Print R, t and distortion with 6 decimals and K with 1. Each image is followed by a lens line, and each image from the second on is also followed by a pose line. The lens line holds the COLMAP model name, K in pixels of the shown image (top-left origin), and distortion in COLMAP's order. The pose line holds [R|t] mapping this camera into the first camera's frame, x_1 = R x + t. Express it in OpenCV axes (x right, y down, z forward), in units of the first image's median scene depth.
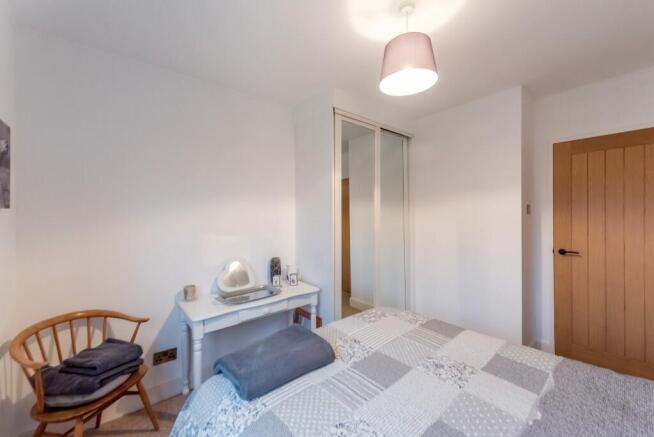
lens RADIAL K [[264.1, 0, 327.0], [0, 264.1, 218.5], [0, 0, 1]] dist [0.000617, -0.000084]
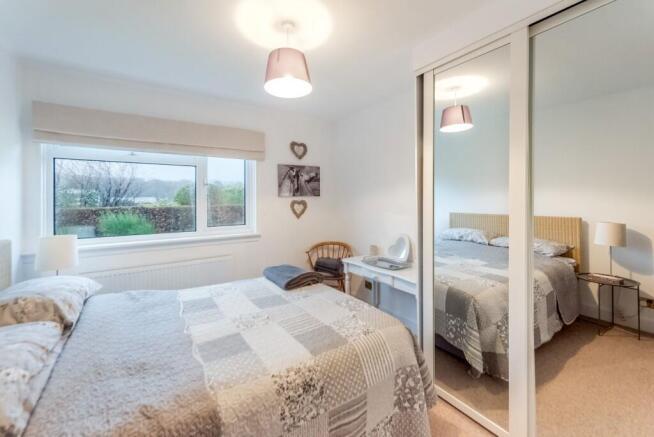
lens RADIAL K [[268.9, 0, 328.7], [0, 268.9, 204.4], [0, 0, 1]] dist [0.011339, -0.000045]
pose [[-0.115038, 0.027447, -0.992982, 1.530371], [0.005098, 0.999621, 0.027040, -0.041207], [0.993348, -0.001952, -0.115134, 1.358021]]
